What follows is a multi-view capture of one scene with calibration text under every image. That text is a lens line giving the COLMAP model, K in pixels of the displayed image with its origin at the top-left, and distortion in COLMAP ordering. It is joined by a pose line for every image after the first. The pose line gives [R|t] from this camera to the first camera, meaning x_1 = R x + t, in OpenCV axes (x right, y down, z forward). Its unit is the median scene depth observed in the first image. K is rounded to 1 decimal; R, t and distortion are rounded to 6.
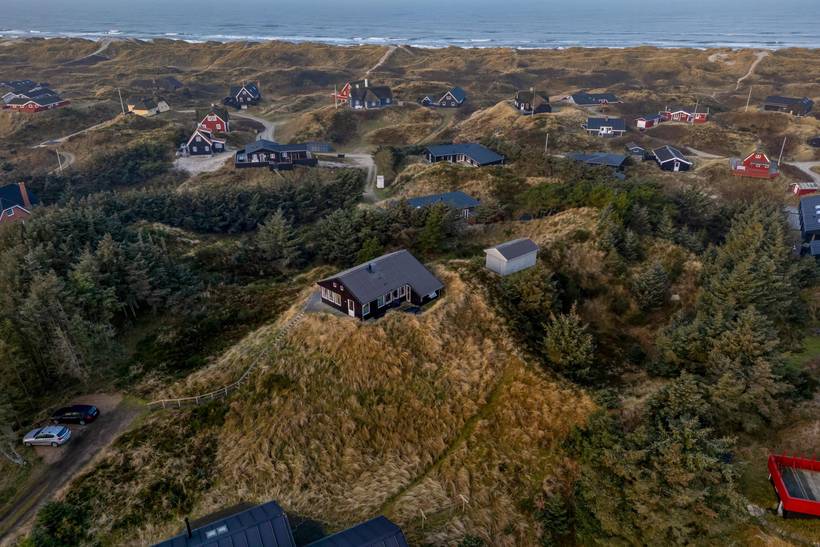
lens RADIAL K [[586.8, 0, 414.6], [0, 586.8, 275.5], [0, 0, 1]] dist [0.071139, -0.069922]
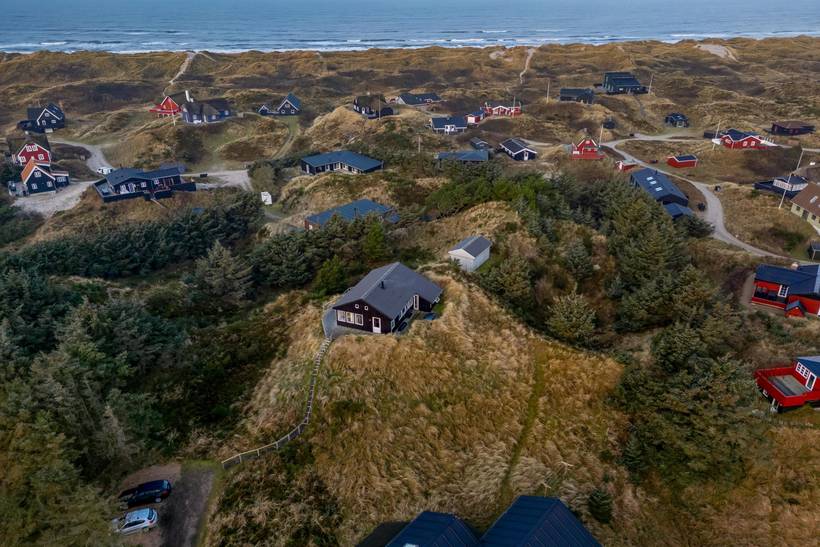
lens RADIAL K [[587.7, 0, 413.4], [0, 587.7, 272.7], [0, 0, 1]] dist [0.061913, -0.072884]
pose [[0.929596, -0.159261, 0.332396, -0.226962], [0.158975, 0.986879, 0.028246, -0.033589], [-0.332533, 0.026585, 0.942717, -0.006785]]
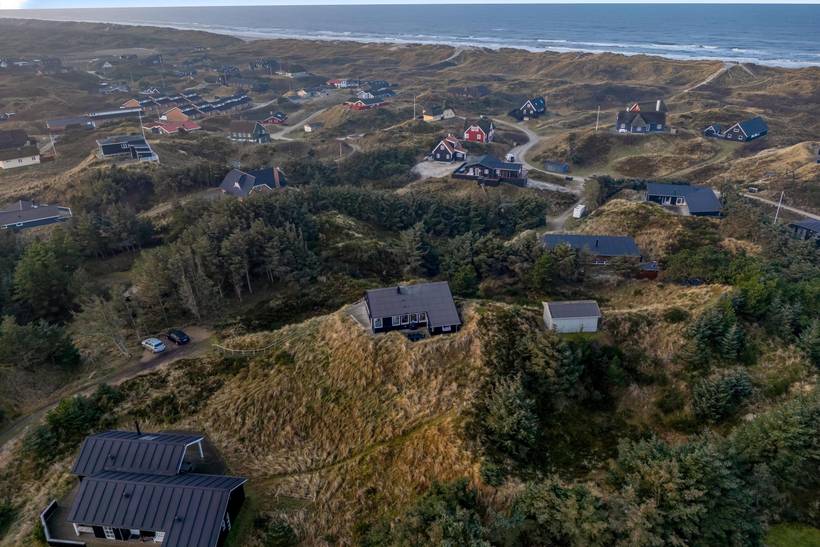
lens RADIAL K [[587.7, 0, 413.4], [0, 587.7, 272.7], [0, 0, 1]] dist [0.061913, -0.072884]
pose [[0.822139, 0.230877, -0.520368, 0.321864], [-0.233281, 0.970431, 0.061997, -0.073794], [0.519295, 0.070422, 0.851688, 0.031508]]
